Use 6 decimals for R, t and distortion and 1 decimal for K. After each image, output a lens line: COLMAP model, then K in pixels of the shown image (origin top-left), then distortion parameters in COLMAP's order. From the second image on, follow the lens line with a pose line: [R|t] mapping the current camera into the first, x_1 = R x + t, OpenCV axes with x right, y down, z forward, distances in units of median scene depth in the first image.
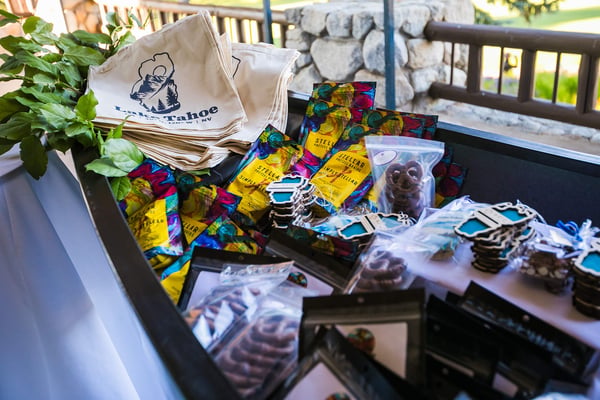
lens RADIAL K [[549.7, 0, 310.7], [0, 549.7, 186.5], [0, 0, 1]] dist [0.030023, 0.020572]
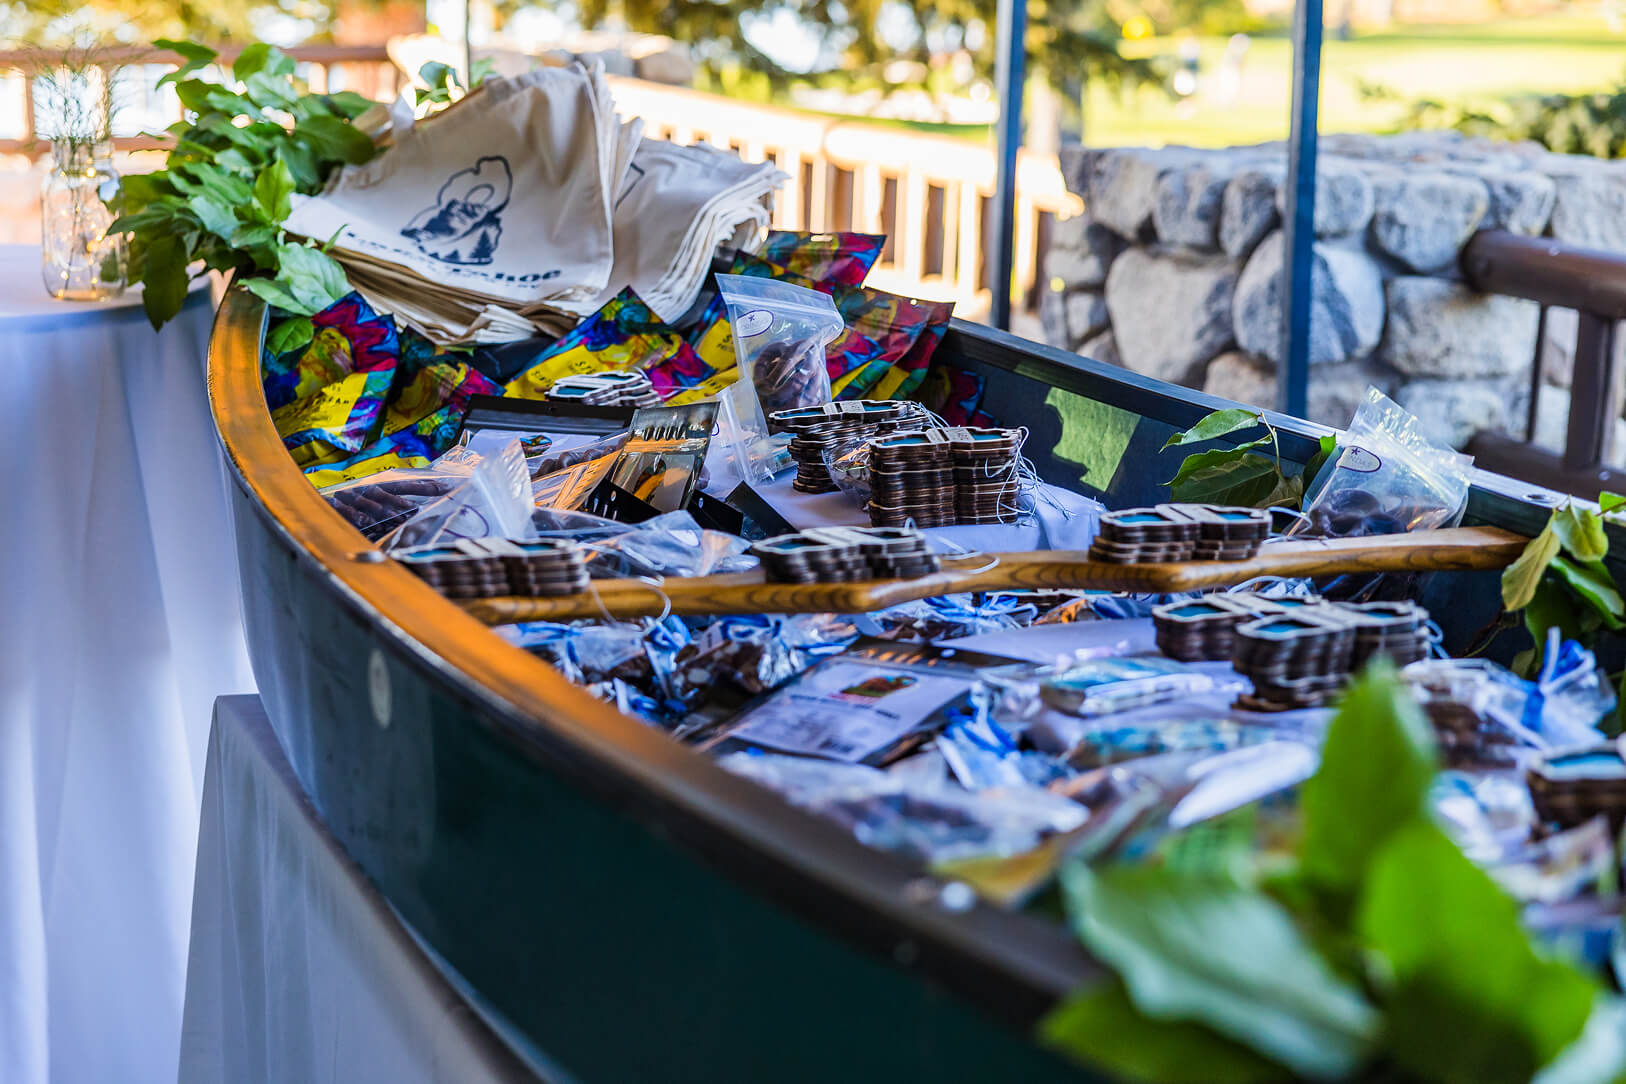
lens RADIAL K [[2834.1, 0, 813.3], [0, 2834.1, 541.6], [0, 0, 1]] dist [0.040581, 0.000000]
pose [[0.944339, 0.144638, -0.295472, 0.363126], [-0.202981, 0.962990, -0.177337, 0.218225], [0.258887, 0.227442, 0.938748, -0.519288]]
